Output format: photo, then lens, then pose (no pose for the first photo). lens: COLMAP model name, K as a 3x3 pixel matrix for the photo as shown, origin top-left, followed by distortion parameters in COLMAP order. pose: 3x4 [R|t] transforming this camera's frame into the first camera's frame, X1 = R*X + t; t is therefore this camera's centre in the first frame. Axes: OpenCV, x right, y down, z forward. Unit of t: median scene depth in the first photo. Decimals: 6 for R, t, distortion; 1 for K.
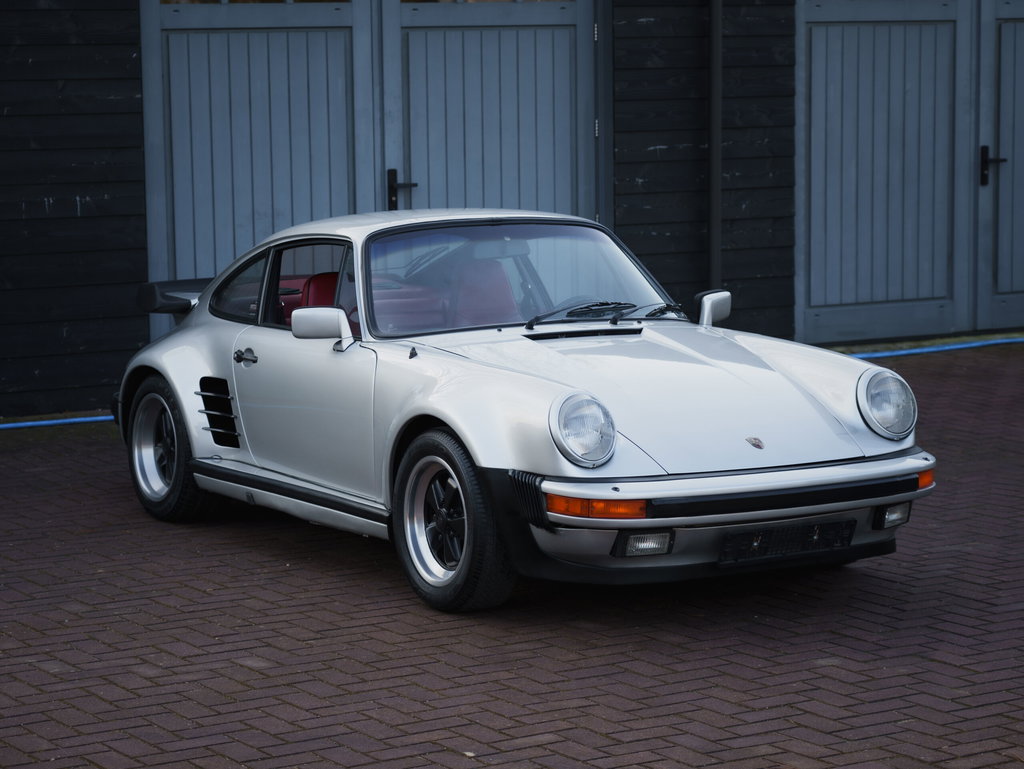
lens RADIAL K [[2659.4, 0, 512.0], [0, 2659.4, 384.5], [0, 0, 1]] dist [0.009619, 0.448826]
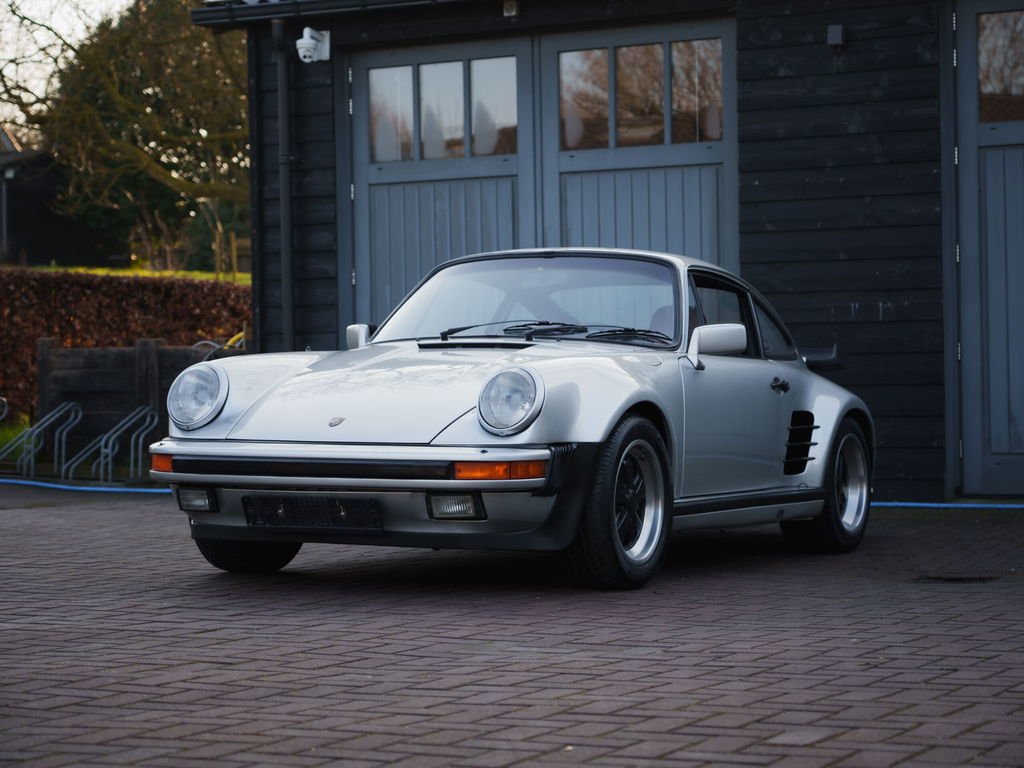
lens RADIAL K [[2374.1, 0, 512.0], [0, 2374.1, 384.0], [0, 0, 1]] dist [0.073408, 0.198610]
pose [[0.550351, 0.008968, -0.834885, 0.558692], [-0.104221, 0.992859, -0.058037, 0.034226], [0.828403, 0.118953, 0.547356, 0.341729]]
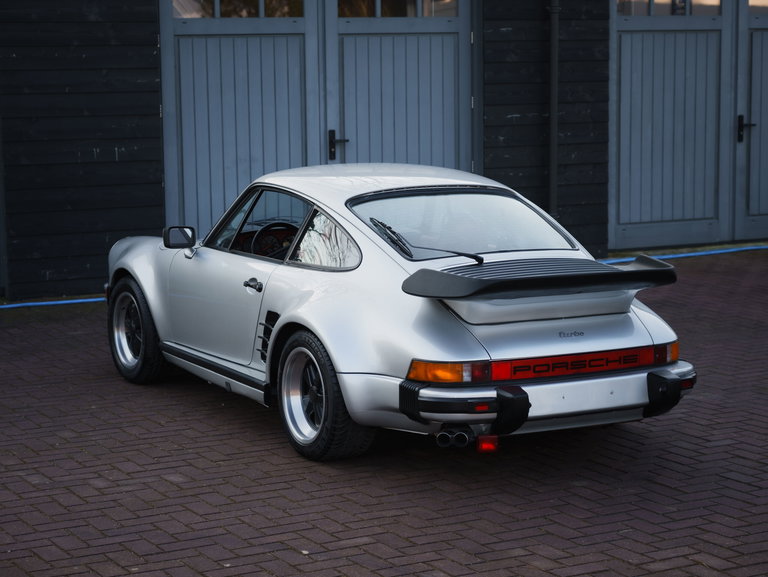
lens RADIAL K [[1700.0, 0, 384.0], [0, 1700.0, 288.5], [0, 0, 1]] dist [0.039128, -0.088919]
pose [[0.998662, 0.008265, -0.051057, 0.034814], [-0.007597, 0.999883, 0.013255, -0.005659], [0.051161, -0.012850, 0.998608, 0.056730]]
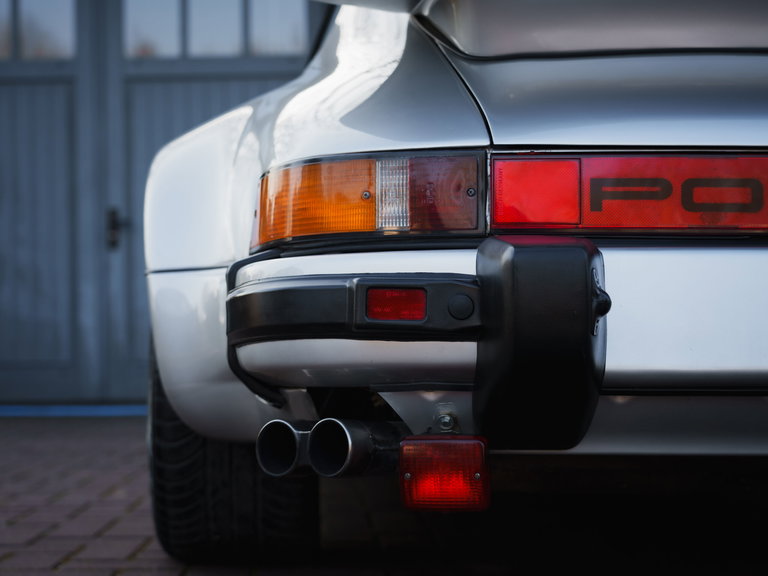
lens RADIAL K [[1384.0, 0, 384.0], [0, 1384.0, 288.0], [0, 0, 1]] dist [0.035835, 0.142671]
pose [[0.873525, -0.017221, -0.486475, 0.084396], [-0.061075, 0.987599, -0.144628, 0.048211], [0.482933, 0.156048, 0.861641, 0.472255]]
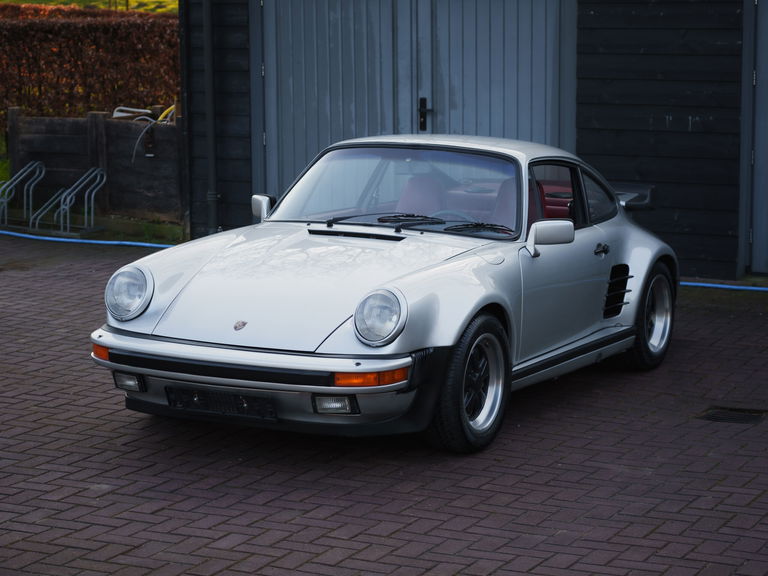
lens RADIAL K [[1901.9, 0, 384.0], [0, 1901.9, 288.0], [0, 0, 1]] dist [0.047831, 0.368992]
pose [[0.542565, 0.137053, -0.828758, 0.551457], [-0.112052, 0.989592, 0.090293, -0.053815], [0.832506, 0.043875, 0.552275, 0.341747]]
